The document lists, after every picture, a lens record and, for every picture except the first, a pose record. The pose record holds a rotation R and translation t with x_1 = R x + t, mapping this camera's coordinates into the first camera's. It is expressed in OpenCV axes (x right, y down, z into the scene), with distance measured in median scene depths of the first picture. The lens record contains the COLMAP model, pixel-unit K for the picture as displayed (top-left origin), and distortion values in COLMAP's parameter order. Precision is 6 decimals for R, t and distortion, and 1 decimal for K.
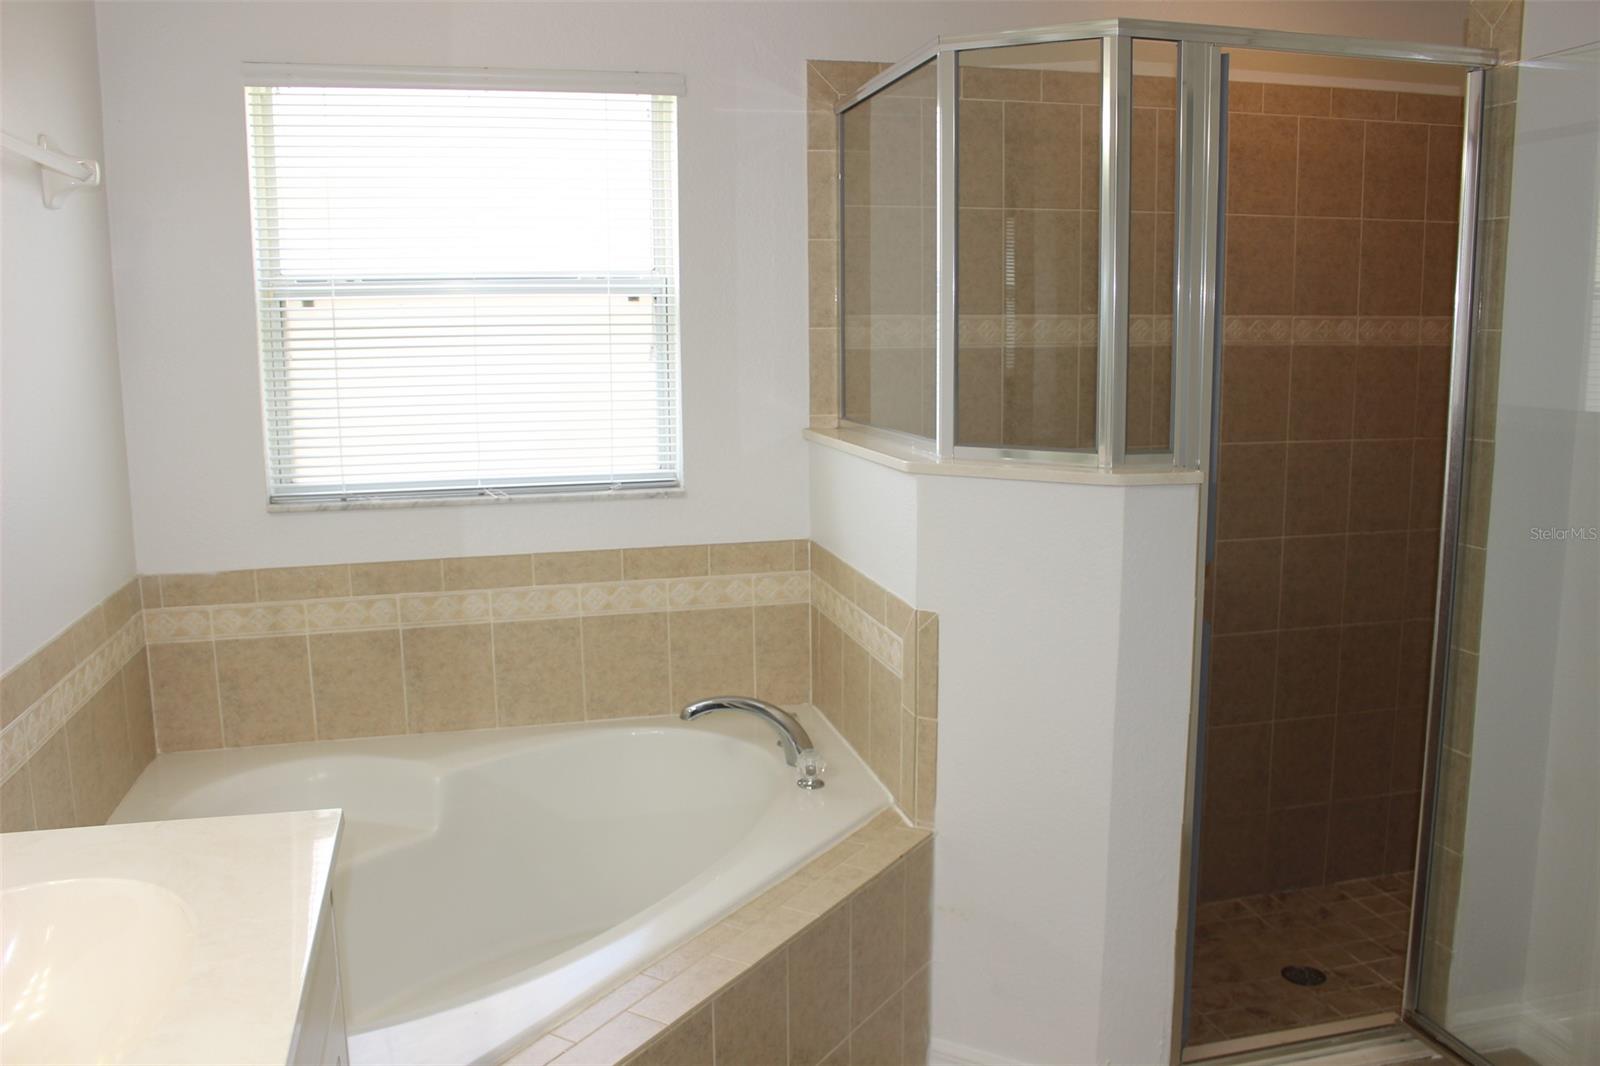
lens RADIAL K [[1341.8, 0, 803.0], [0, 1341.8, 554.0], [0, 0, 1]] dist [-0.158378, 0.131158]
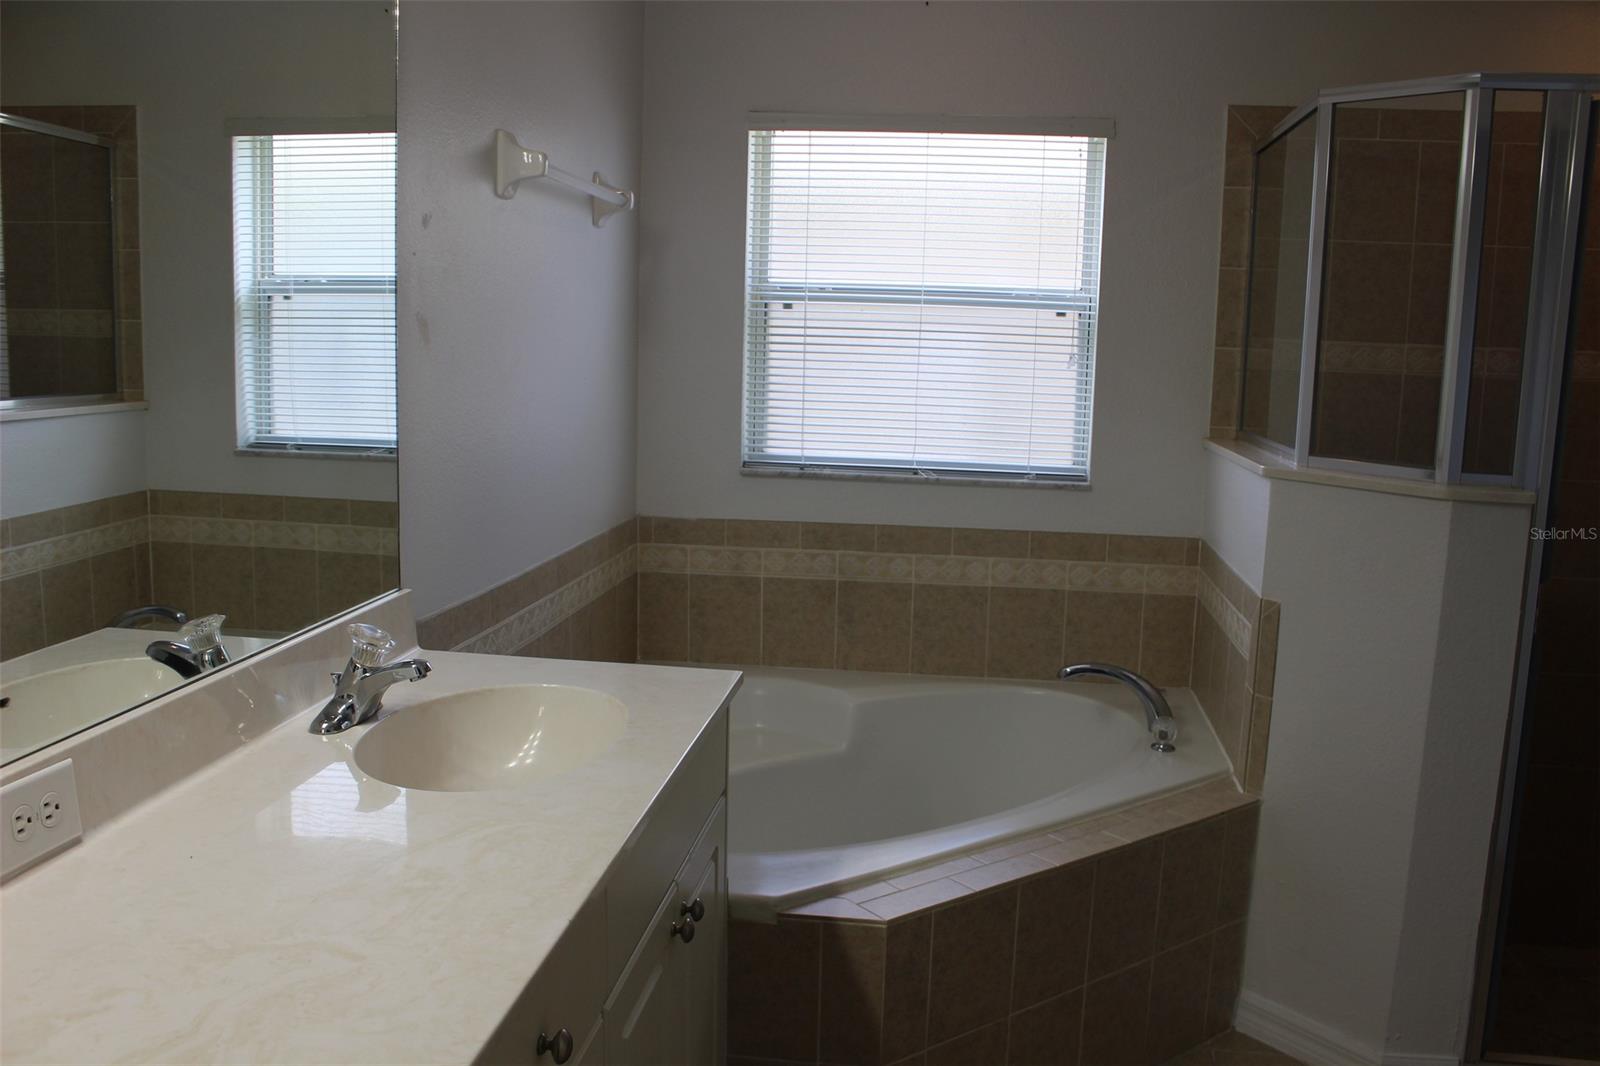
lens RADIAL K [[1341.8, 0, 803.0], [0, 1341.8, 554.0], [0, 0, 1]] dist [-0.158378, 0.131158]
pose [[0.929521, 0.091647, -0.357201, 0.099562], [-0.095784, 0.995383, 0.006132, 0.029086], [0.356113, 0.028514, 0.934008, -0.146803]]
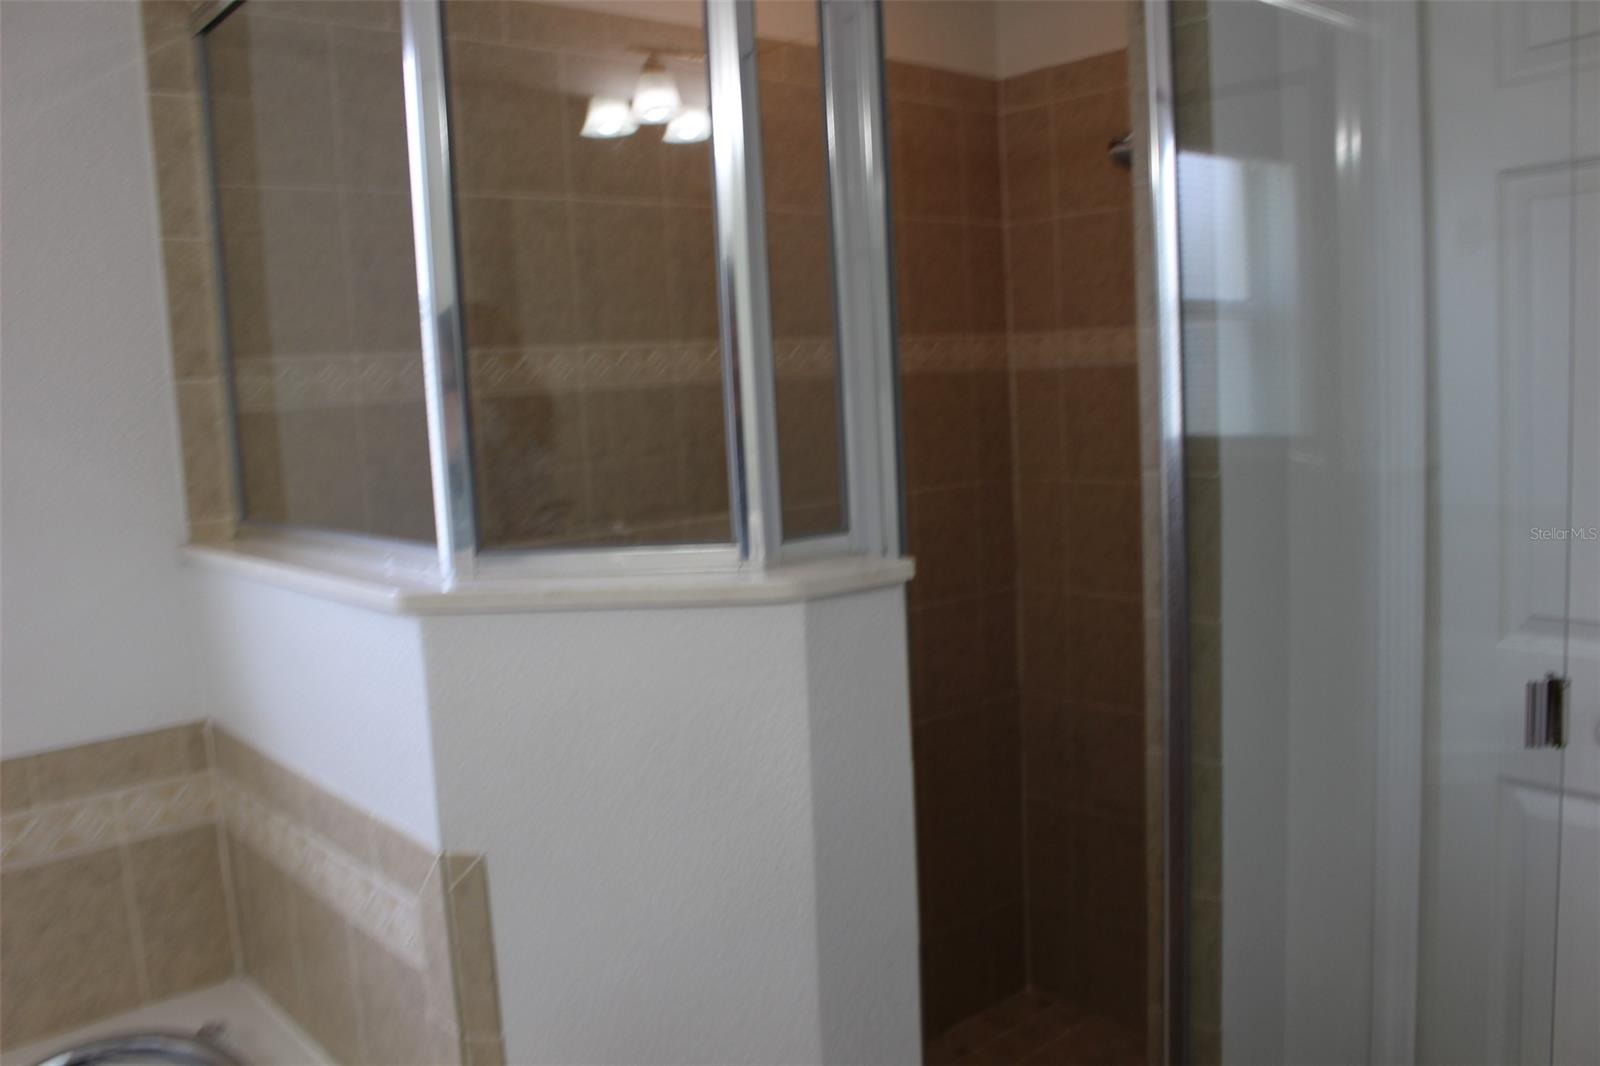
lens RADIAL K [[1341.8, 0, 803.0], [0, 1341.8, 554.0], [0, 0, 1]] dist [-0.158378, 0.131158]
pose [[0.891111, -0.092064, 0.444348, -0.011313], [0.117985, 0.992532, -0.030970, -0.039643], [-0.438179, 0.080024, 0.895319, 0.366825]]
